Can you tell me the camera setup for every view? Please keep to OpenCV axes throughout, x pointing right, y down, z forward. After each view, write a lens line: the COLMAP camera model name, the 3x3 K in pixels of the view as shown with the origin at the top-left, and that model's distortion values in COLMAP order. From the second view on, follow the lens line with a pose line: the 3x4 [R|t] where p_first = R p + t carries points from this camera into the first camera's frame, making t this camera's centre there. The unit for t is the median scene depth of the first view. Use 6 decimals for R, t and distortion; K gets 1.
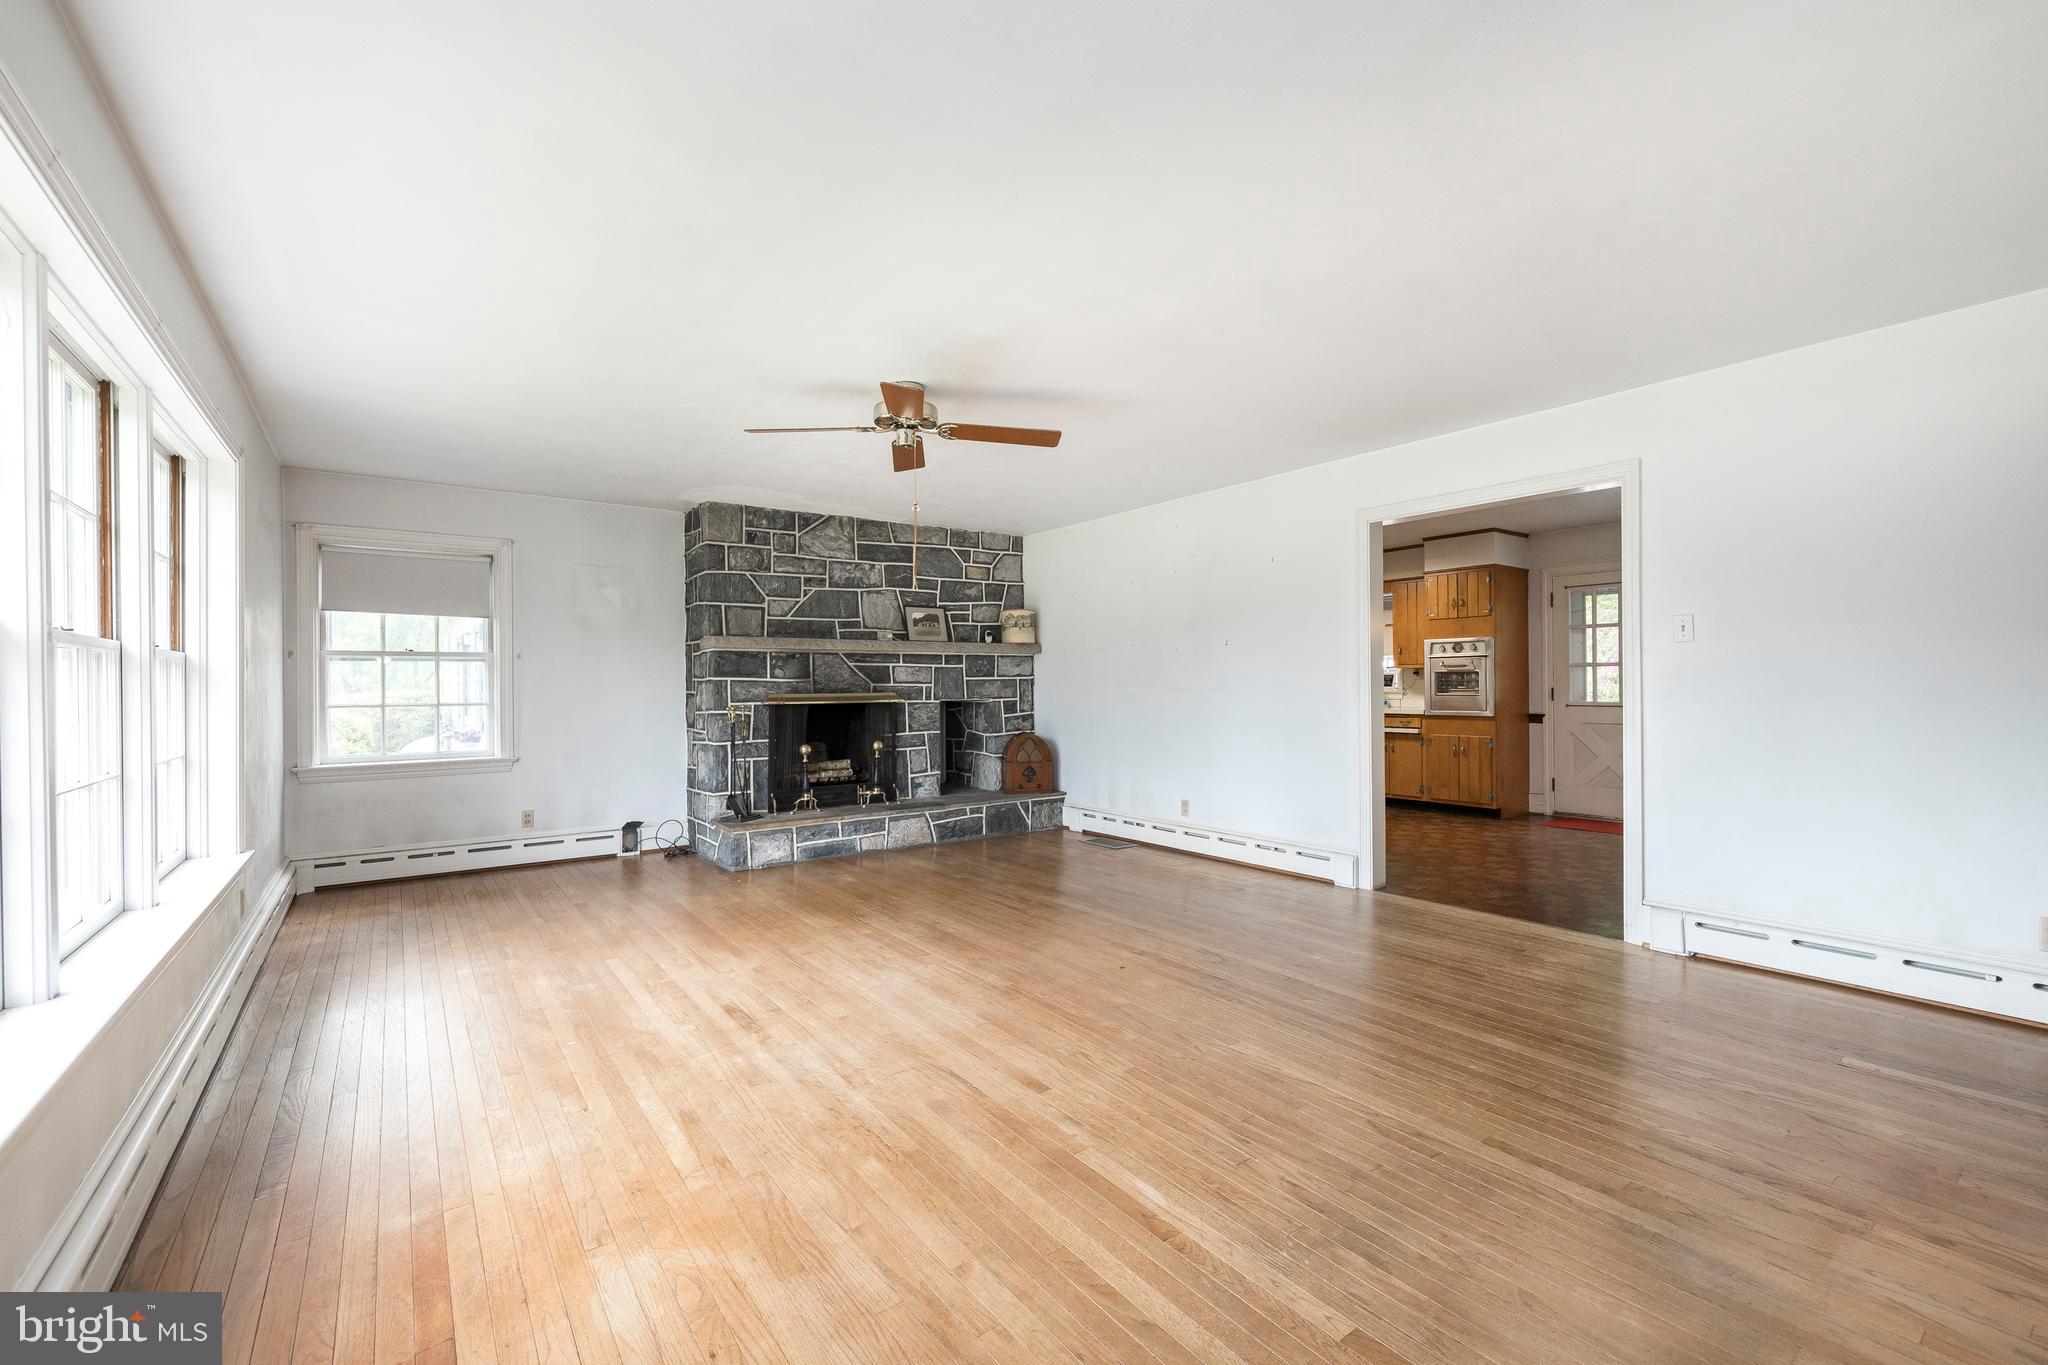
lens RADIAL K [[858.9, 0, 1018.3], [0, 858.9, 689.9], [0, 0, 1]] dist [-0.002268, 0.001519]
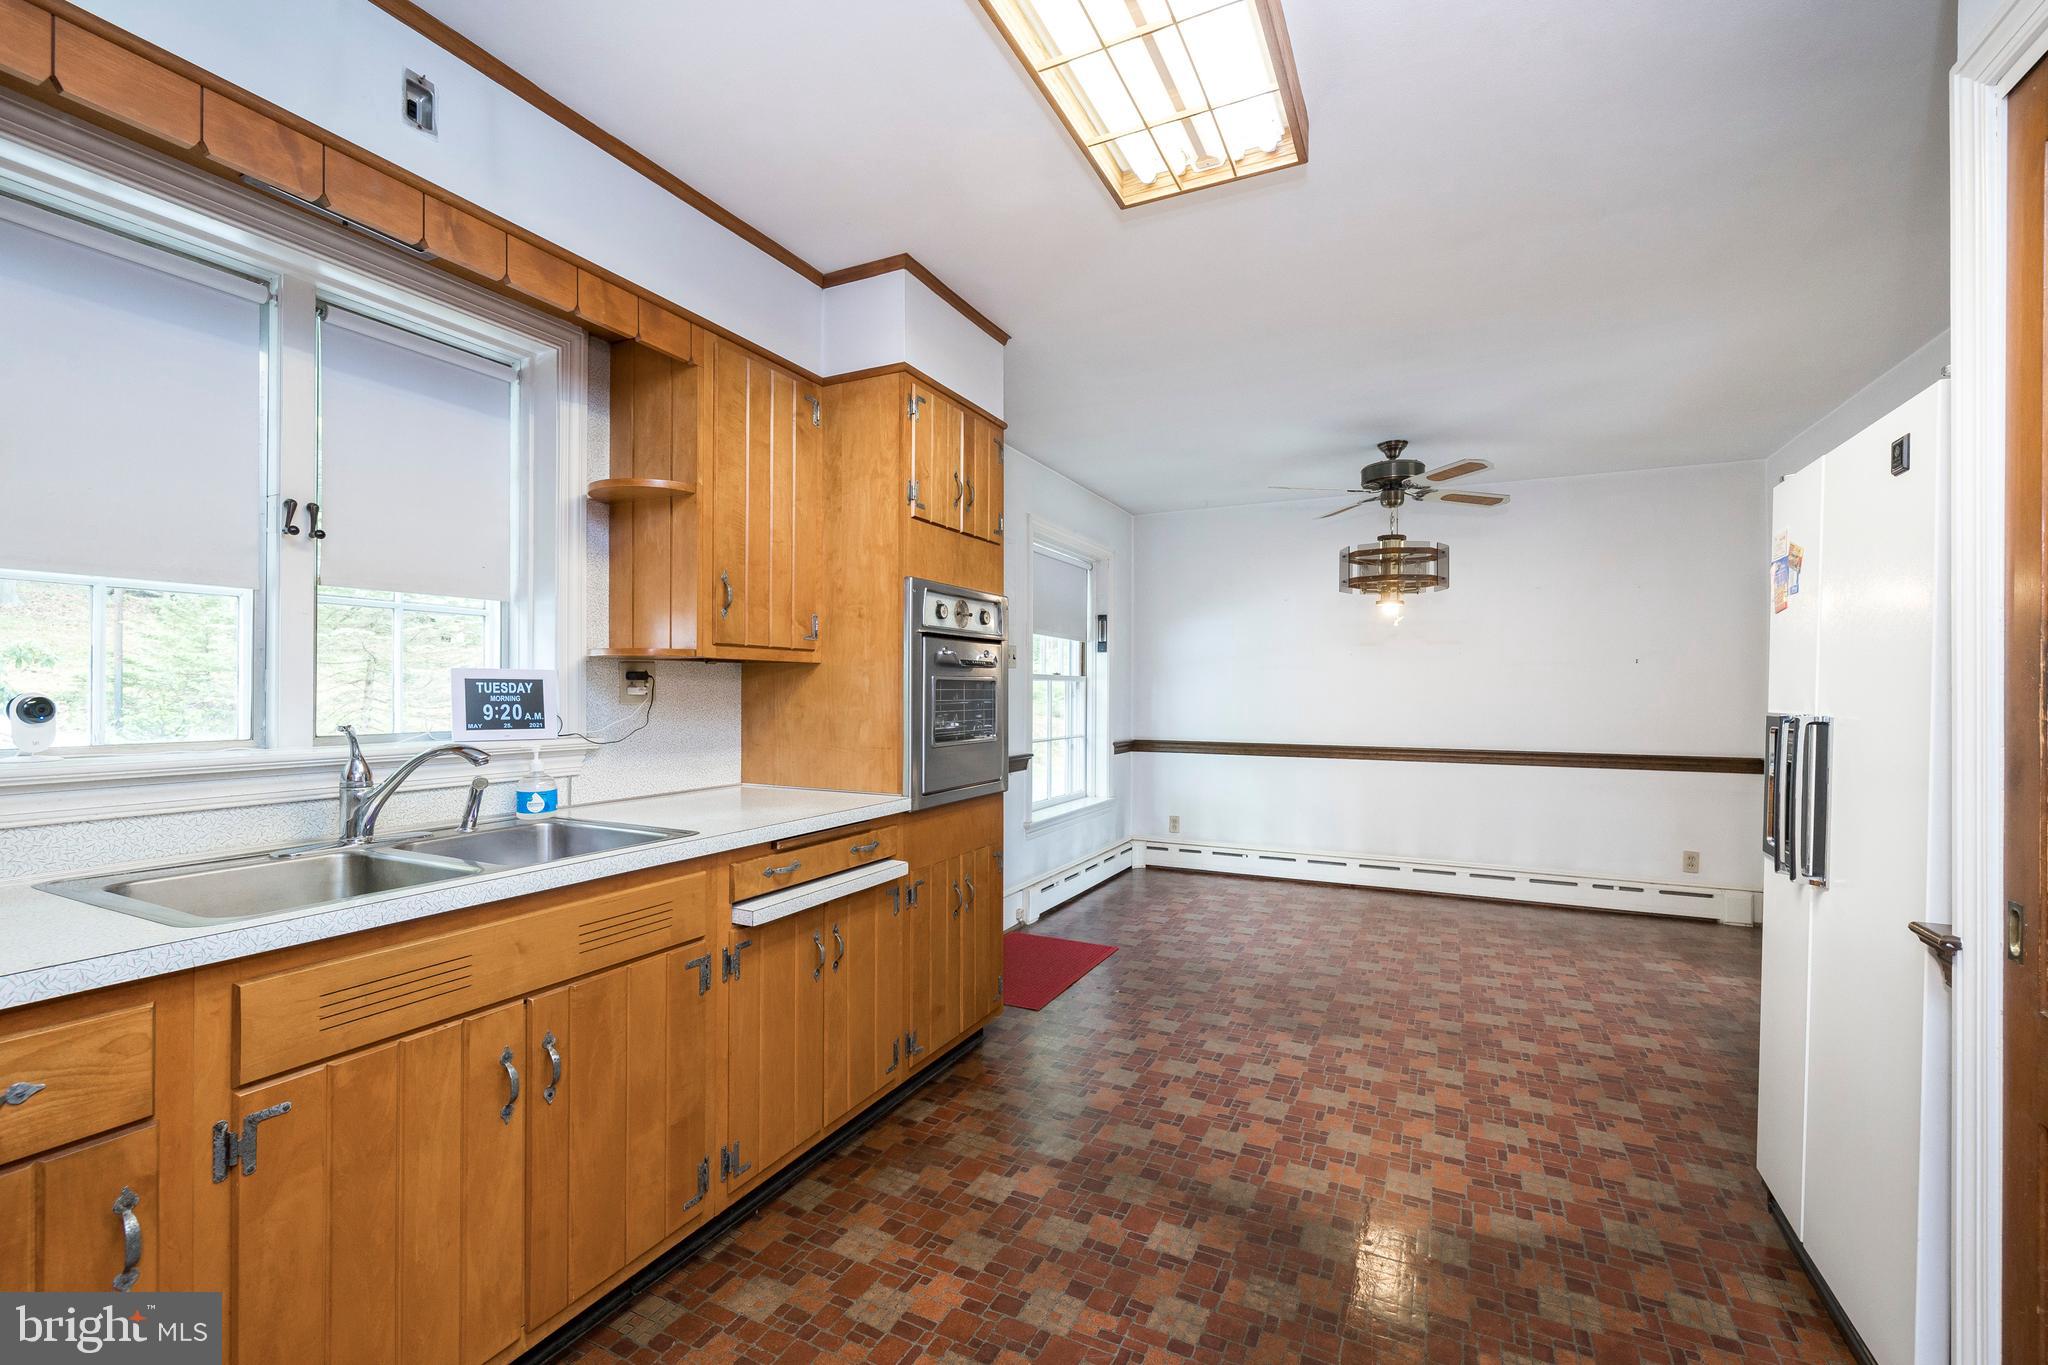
lens RADIAL K [[858.9, 0, 1036.6], [0, 858.9, 679.1], [0, 0, 1]] dist [-0.002268, 0.001519]
pose [[-0.471526, 0.015560, 0.881715, 0.213339], [0.002604, 0.999865, -0.016253, -0.017871], [-0.881848, -0.005367, -0.471503, 1.379275]]
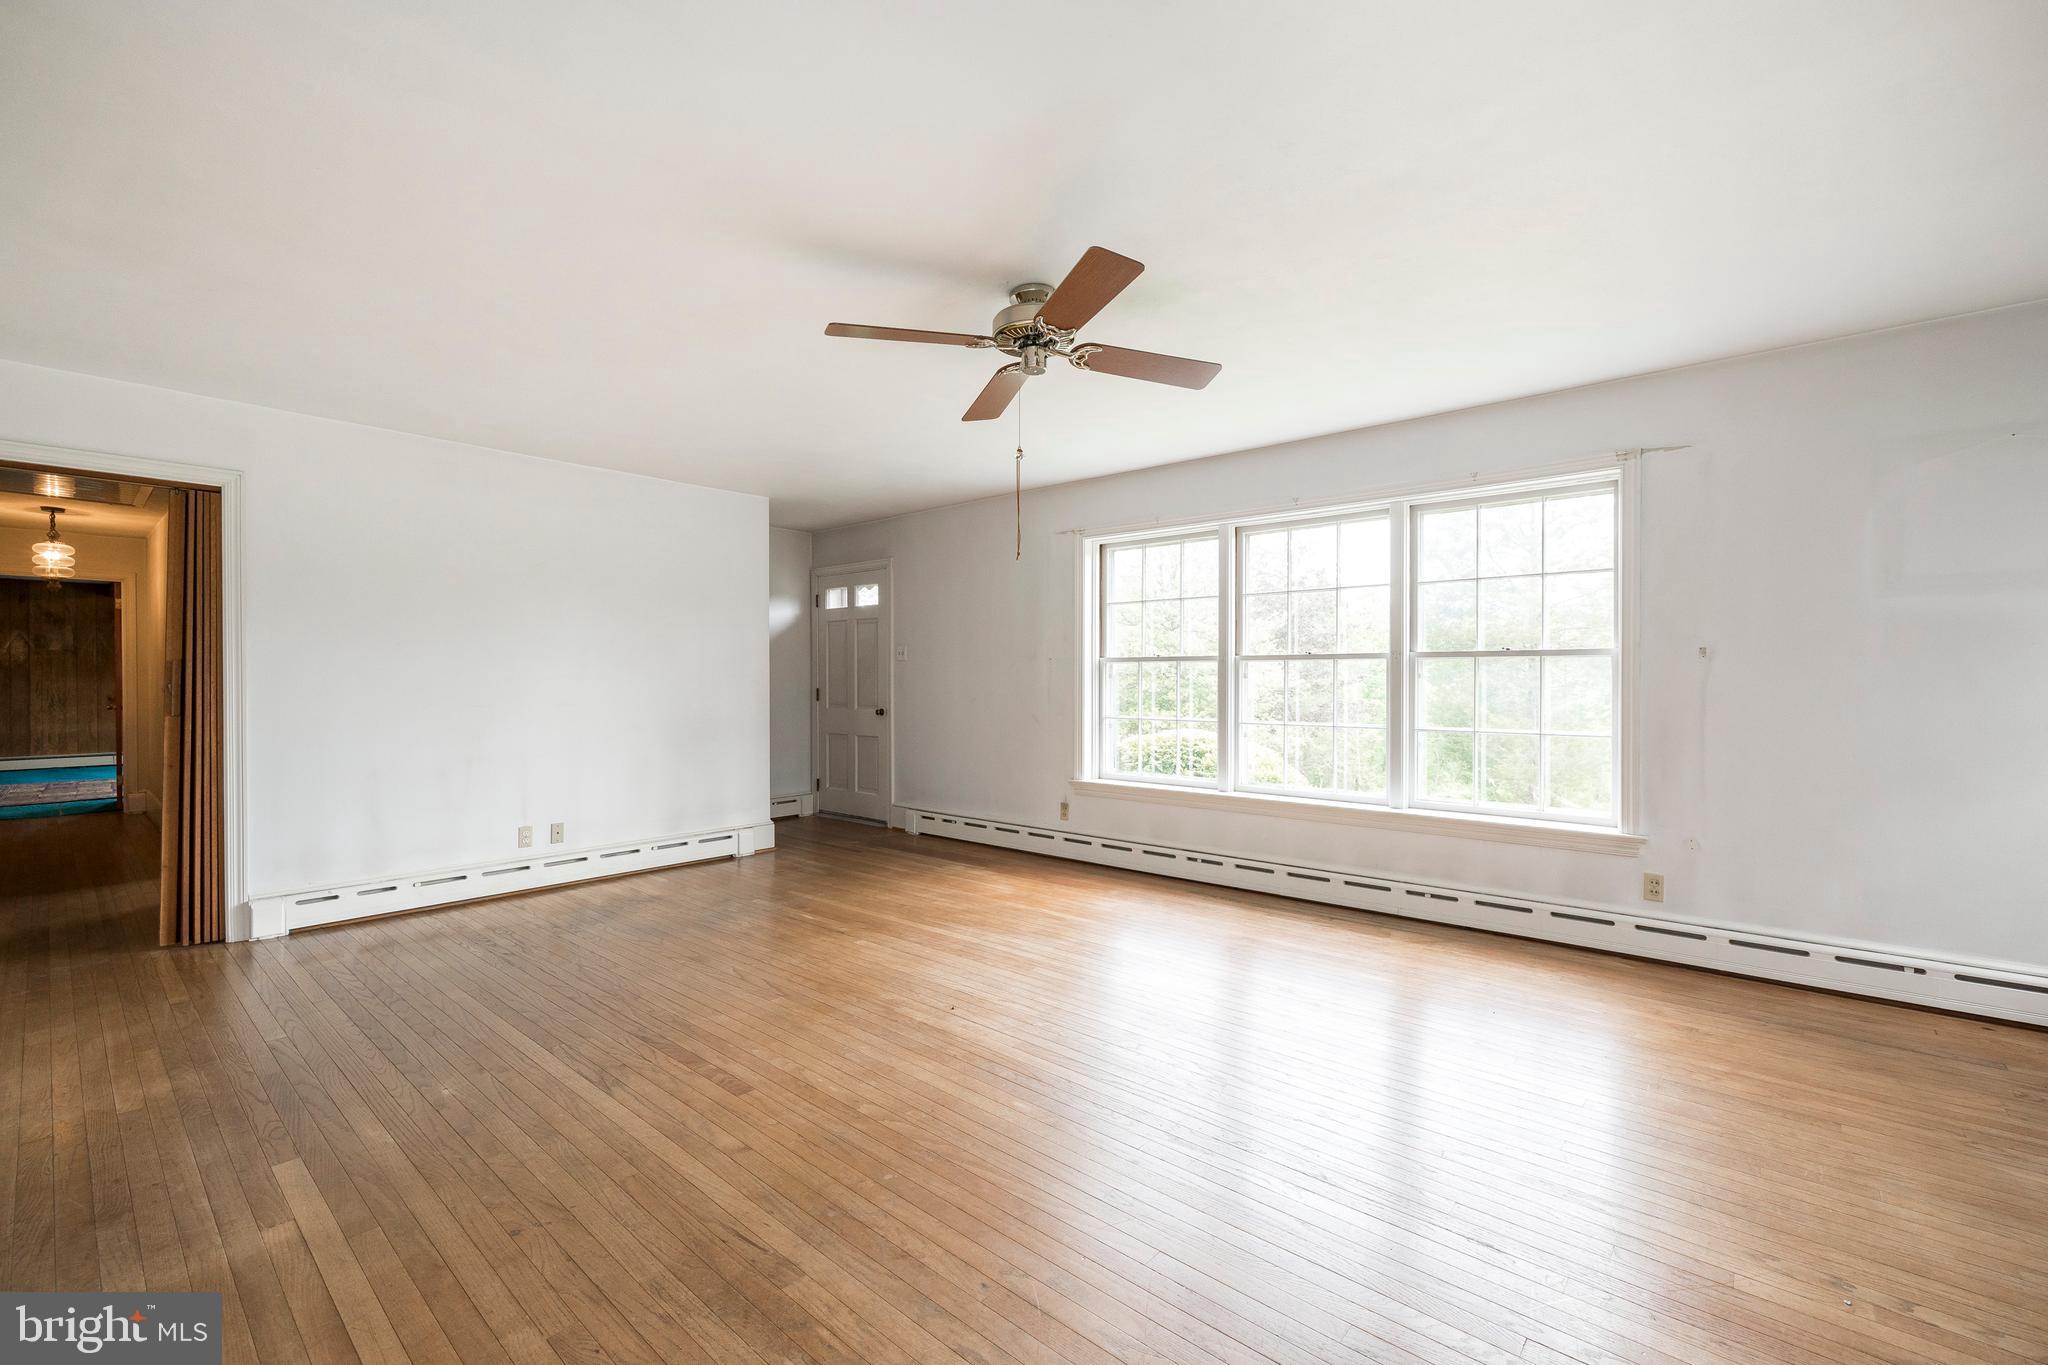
lens RADIAL K [[858.9, 0, 1031.6], [0, 858.9, 687.0], [0, 0, 1]] dist [-0.002268, 0.001519]
pose [[-0.974919, 0.012491, -0.222211, 0.026544], [0.008439, 0.999780, 0.019179, -0.010617], [0.222401, 0.016823, -0.974810, 1.049420]]
